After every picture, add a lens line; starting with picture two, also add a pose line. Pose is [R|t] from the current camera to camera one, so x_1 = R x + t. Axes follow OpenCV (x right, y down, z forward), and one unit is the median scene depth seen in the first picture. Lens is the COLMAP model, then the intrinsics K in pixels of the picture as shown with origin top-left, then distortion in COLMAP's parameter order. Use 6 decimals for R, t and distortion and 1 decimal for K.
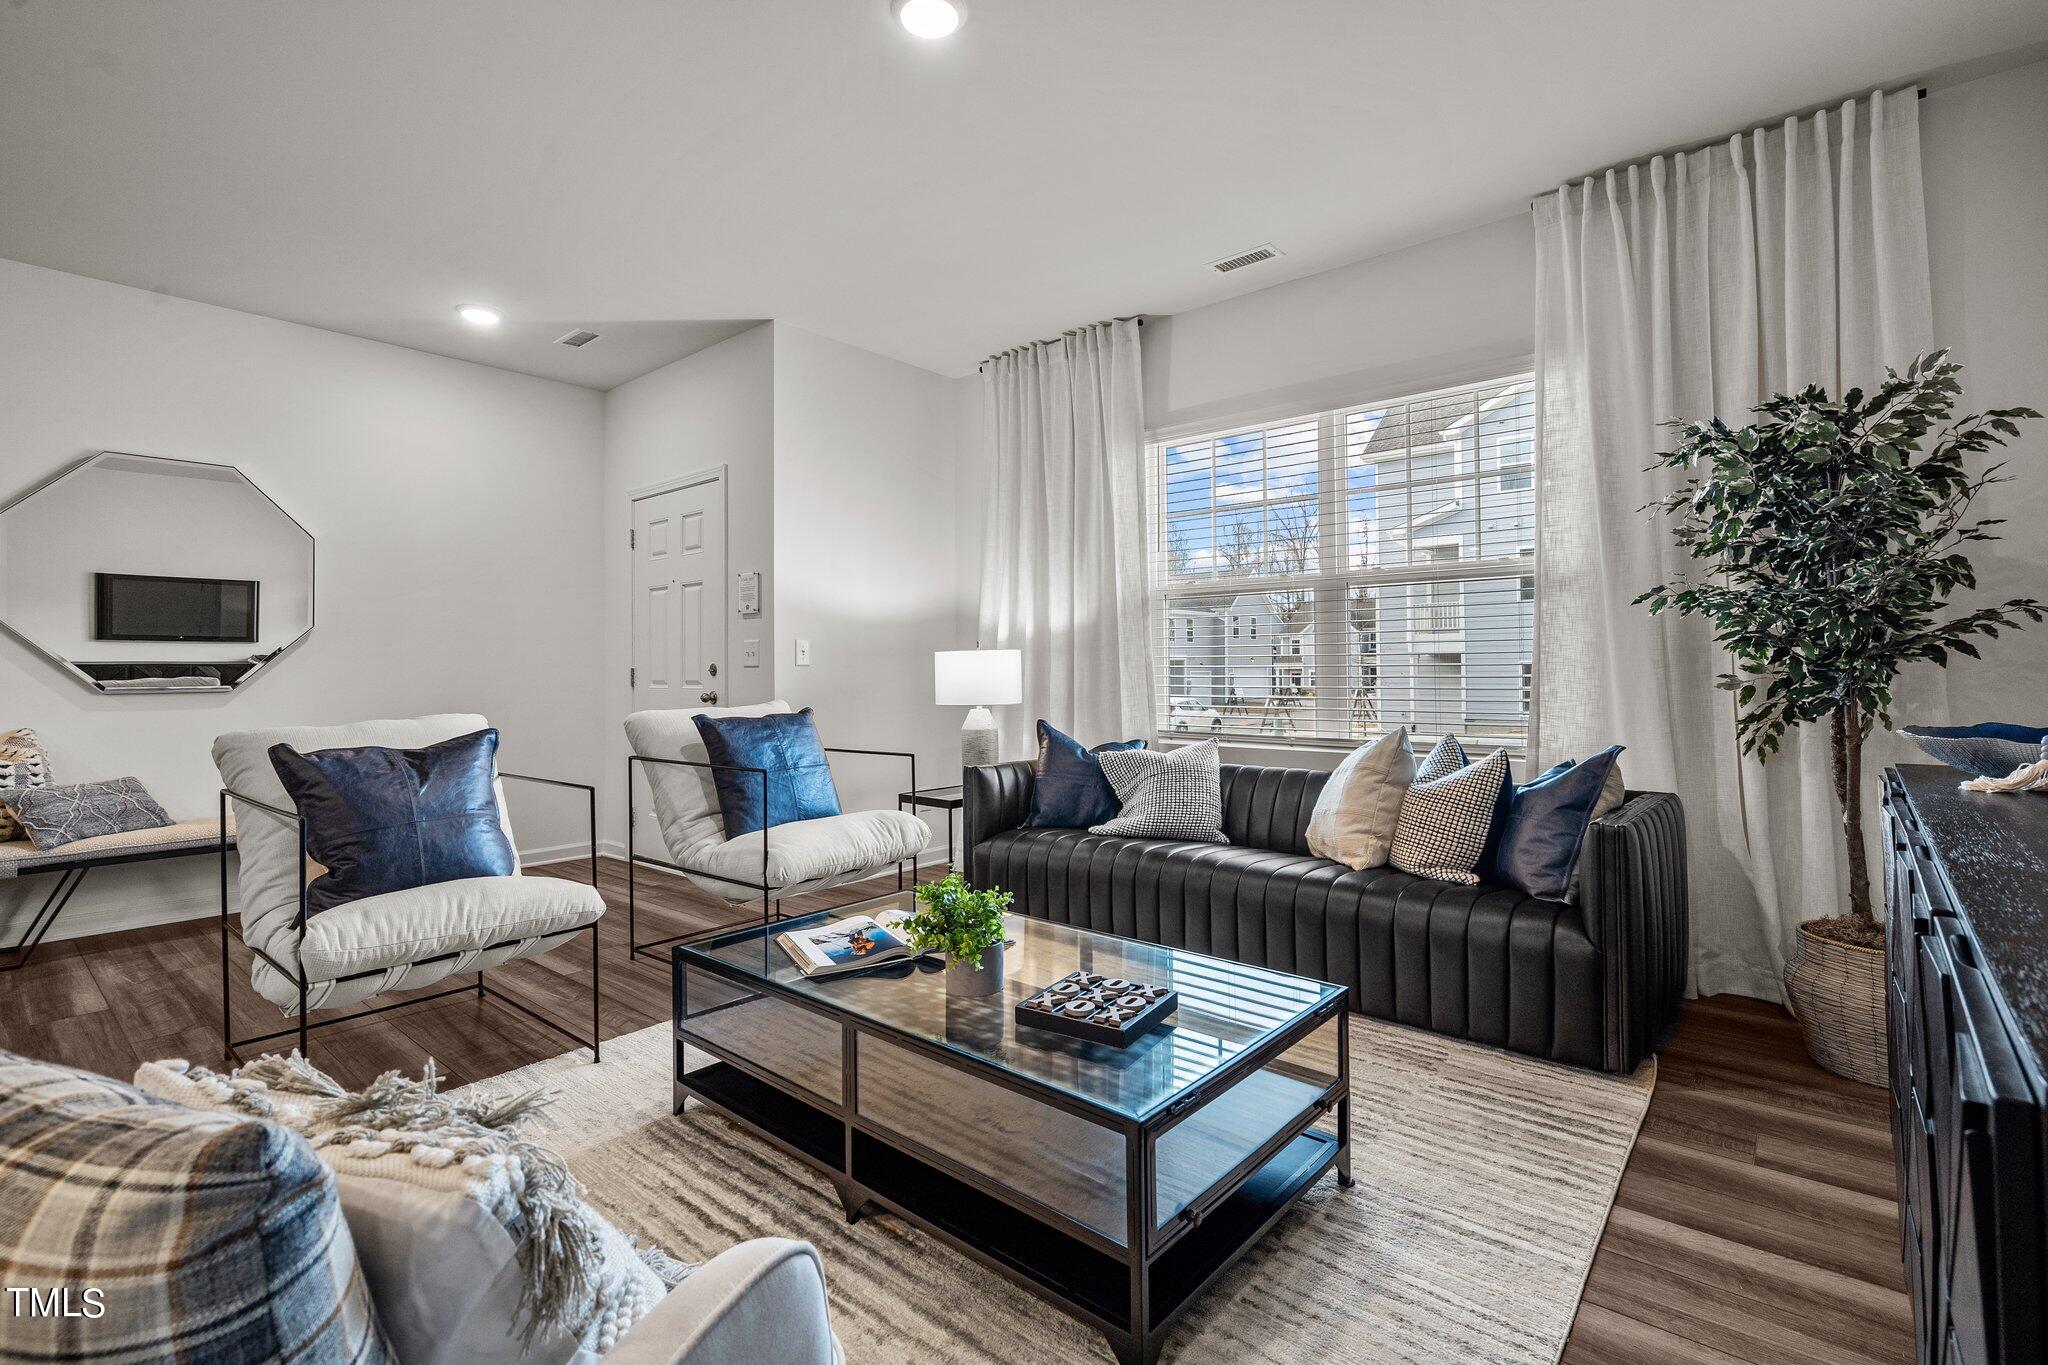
lens RADIAL K [[939.2, 0, 1035.9], [0, 939.2, 658.2], [0, 0, 1]] dist [-0.004721, 0.002699]
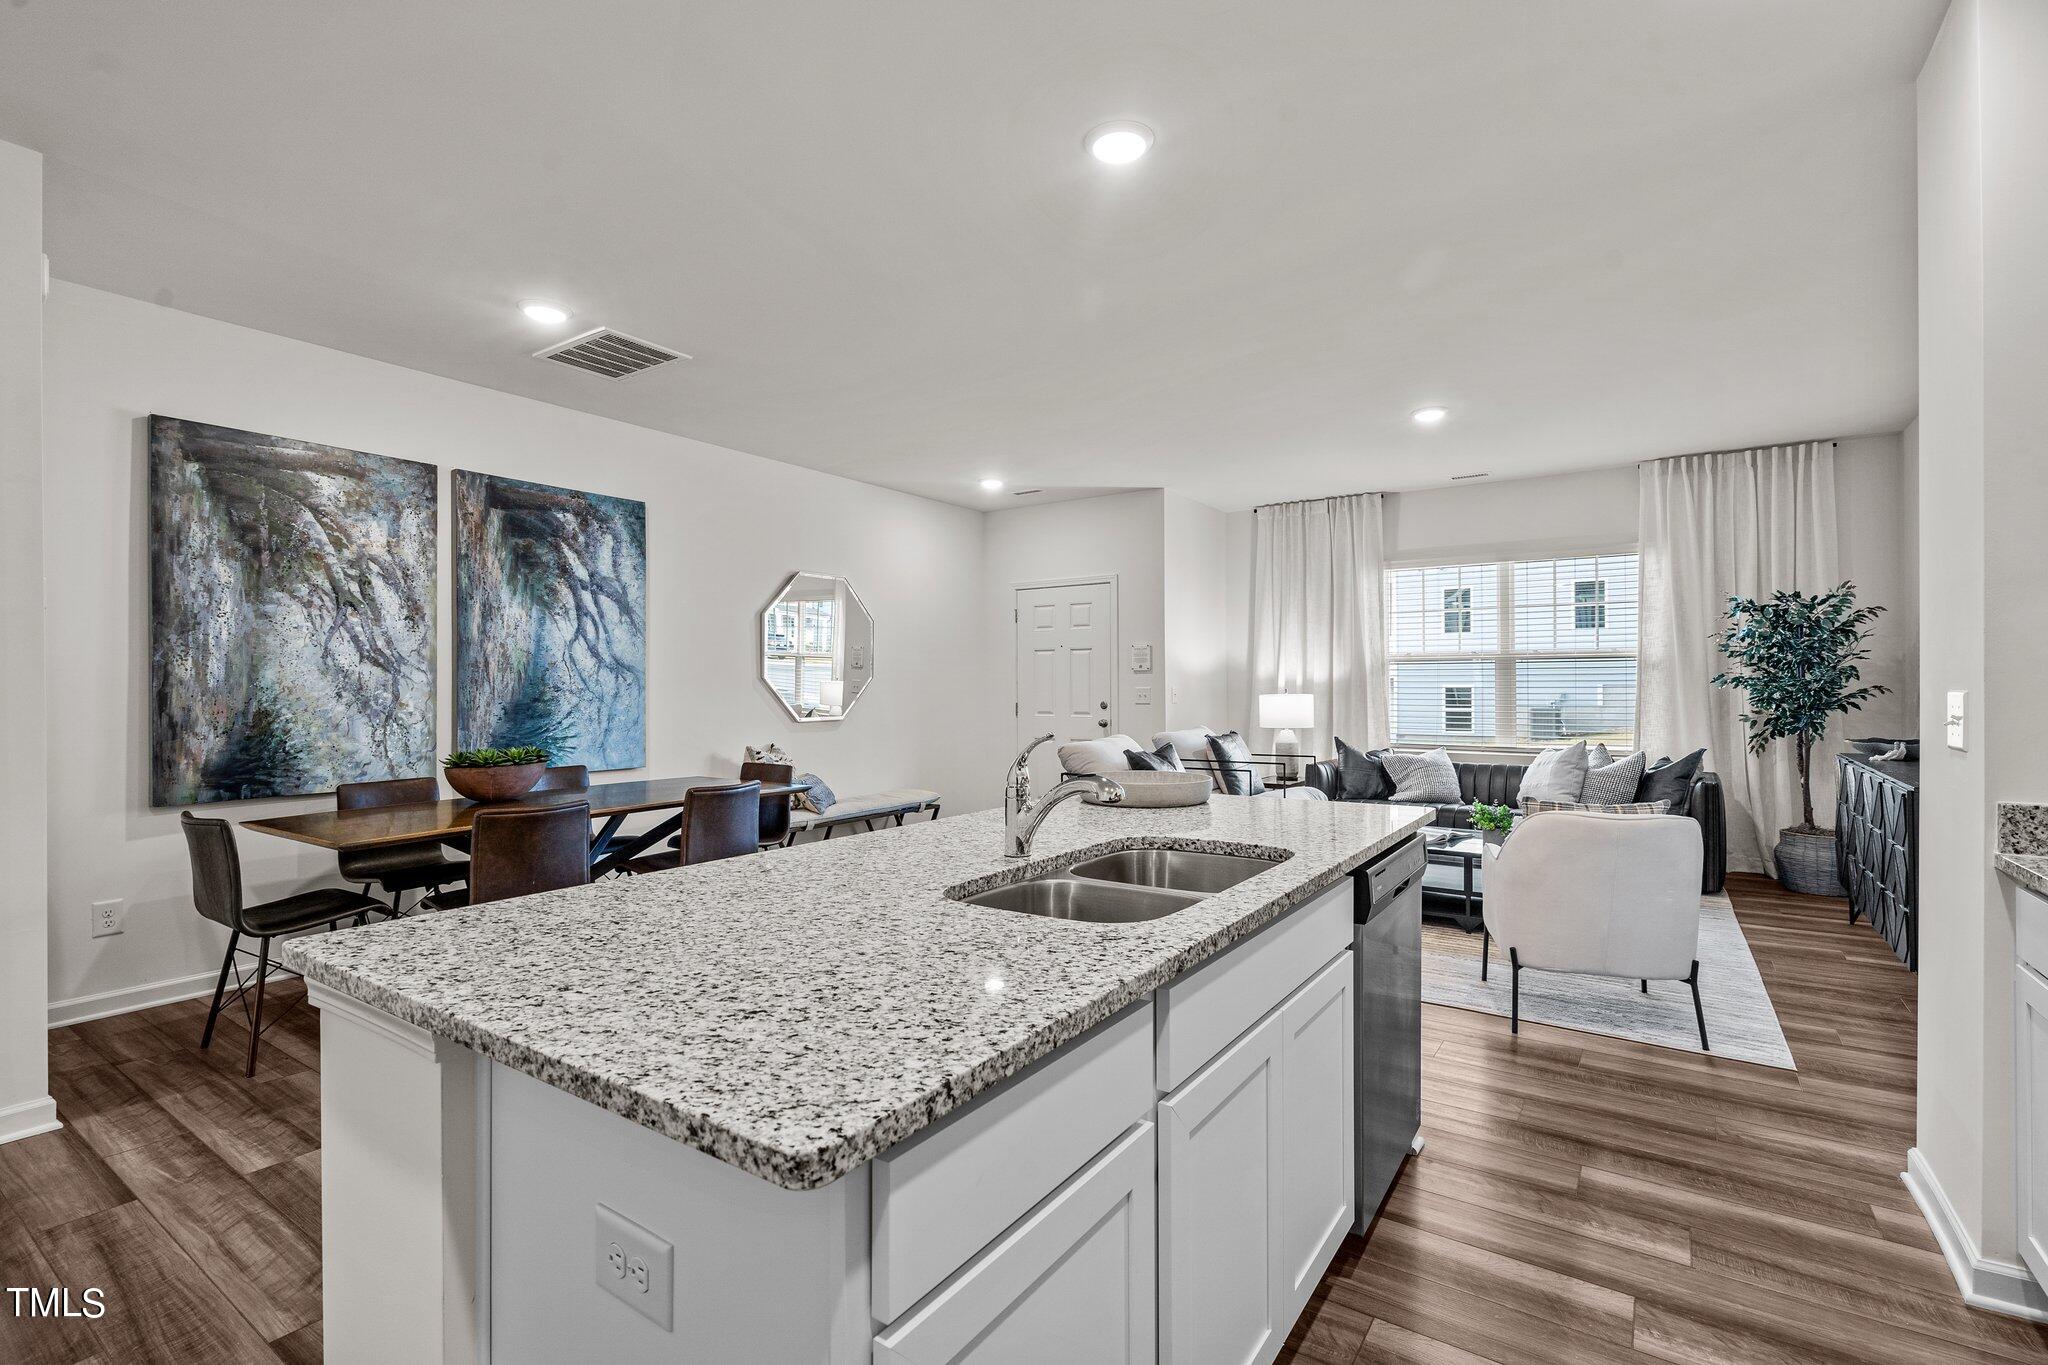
lens RADIAL K [[939.2, 0, 1024.4], [0, 939.2, 682.2], [0, 0, 1]] dist [-0.004721, 0.002699]
pose [[0.994668, 0.003538, 0.103070, -1.048354], [-0.004483, 0.999950, 0.008935, -0.064837], [-0.103033, -0.009349, 0.994634, -0.888313]]
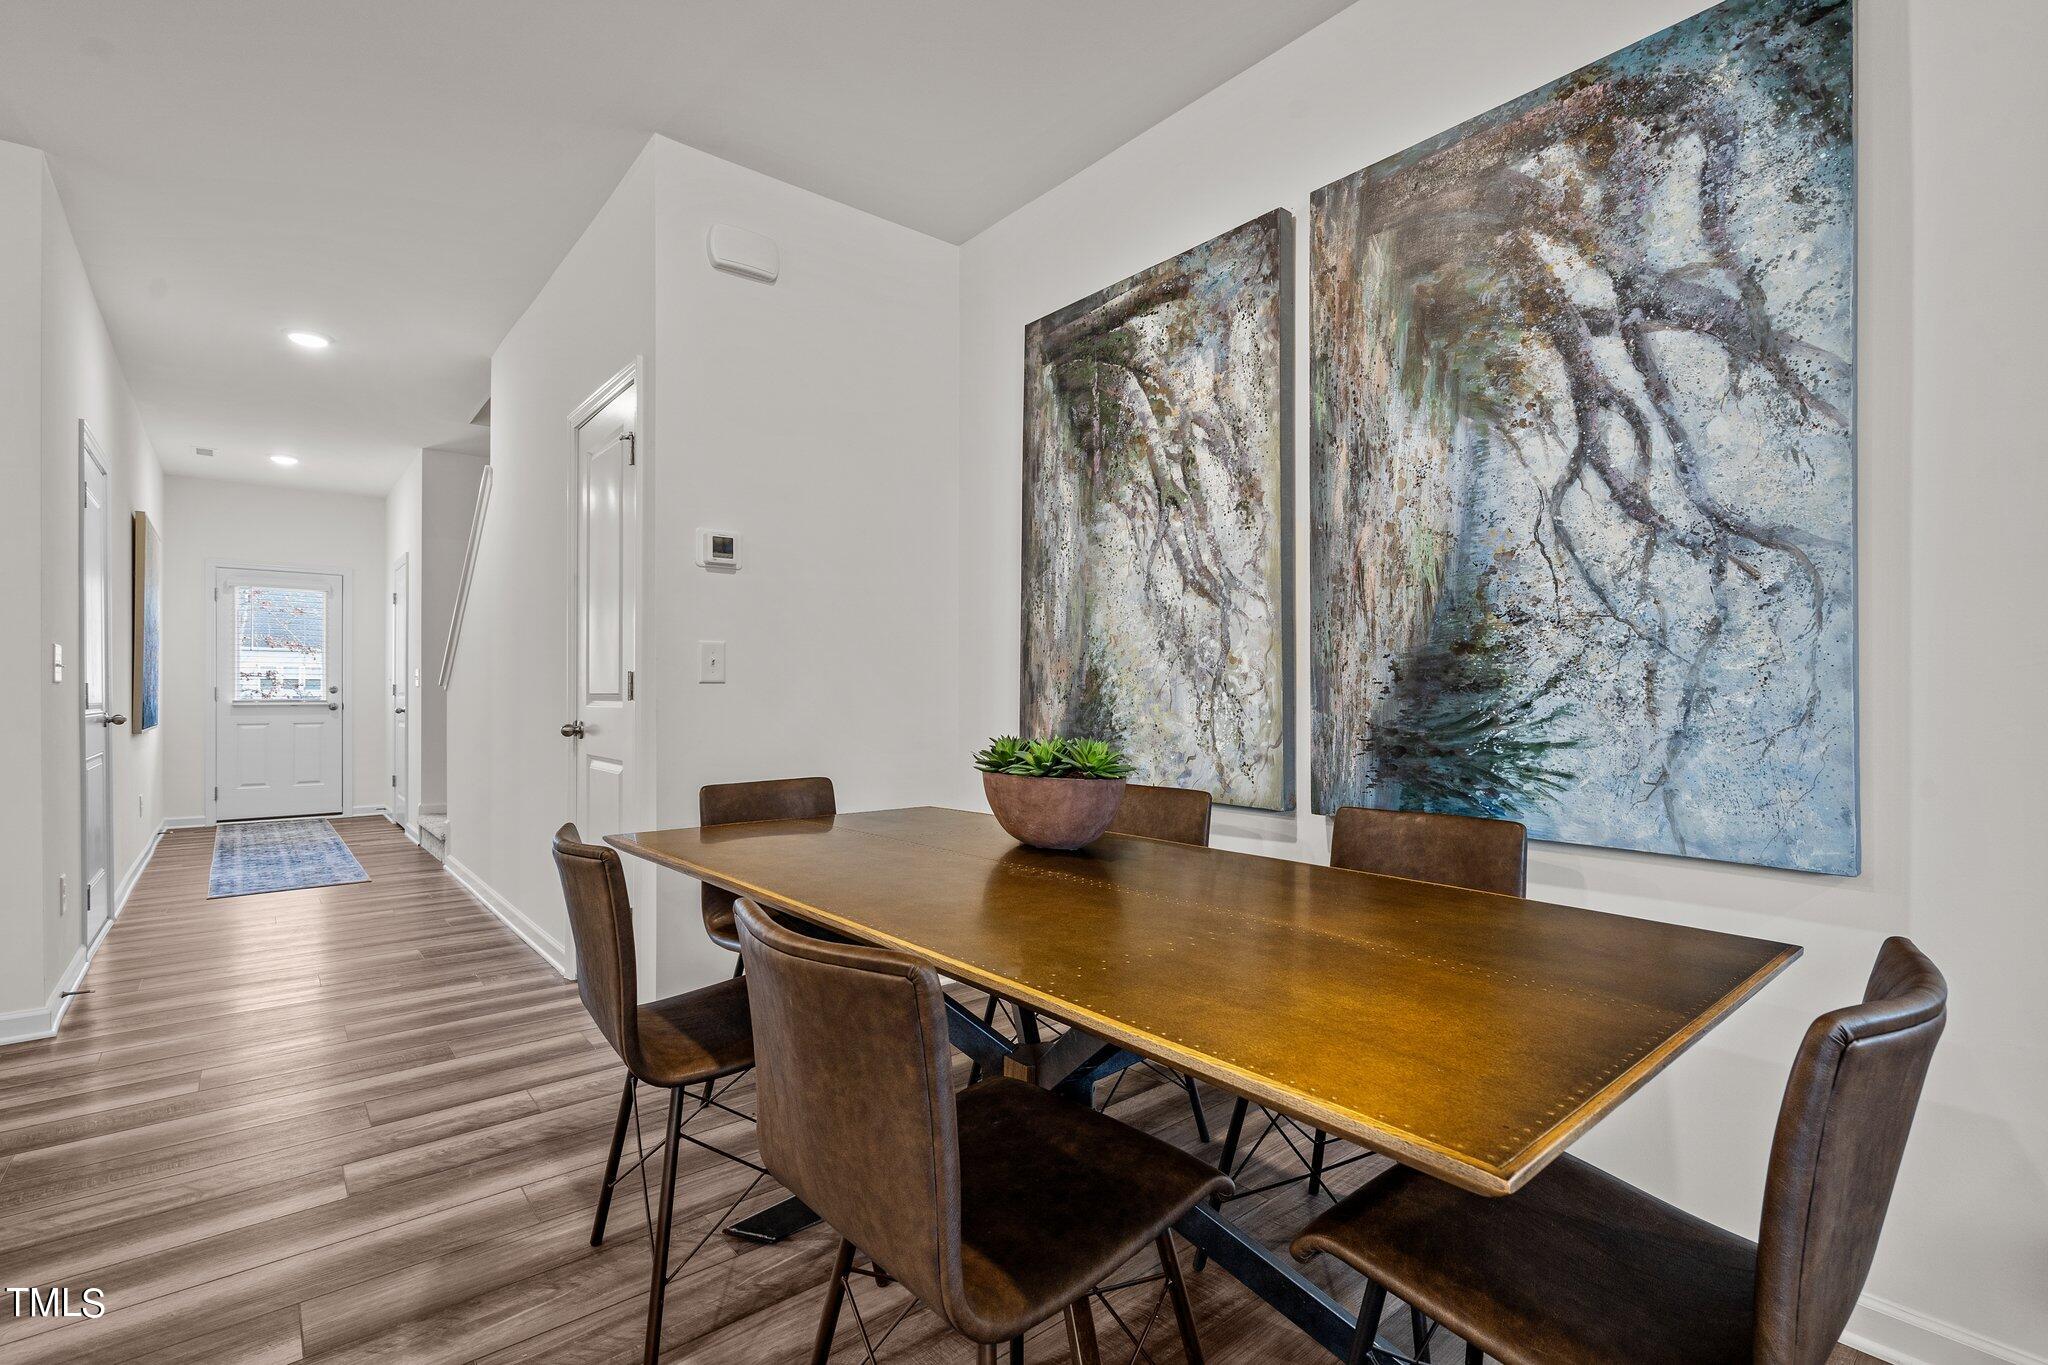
lens RADIAL K [[939.2, 0, 1044.4], [0, 939.2, 691.3], [0, 0, 1]] dist [-0.004721, 0.002699]
pose [[-0.159179, 0.003701, -0.987243, -1.012488], [0.009494, 0.999952, 0.002217, 0.013608], [0.987204, -0.009020, -0.159206, 0.667542]]
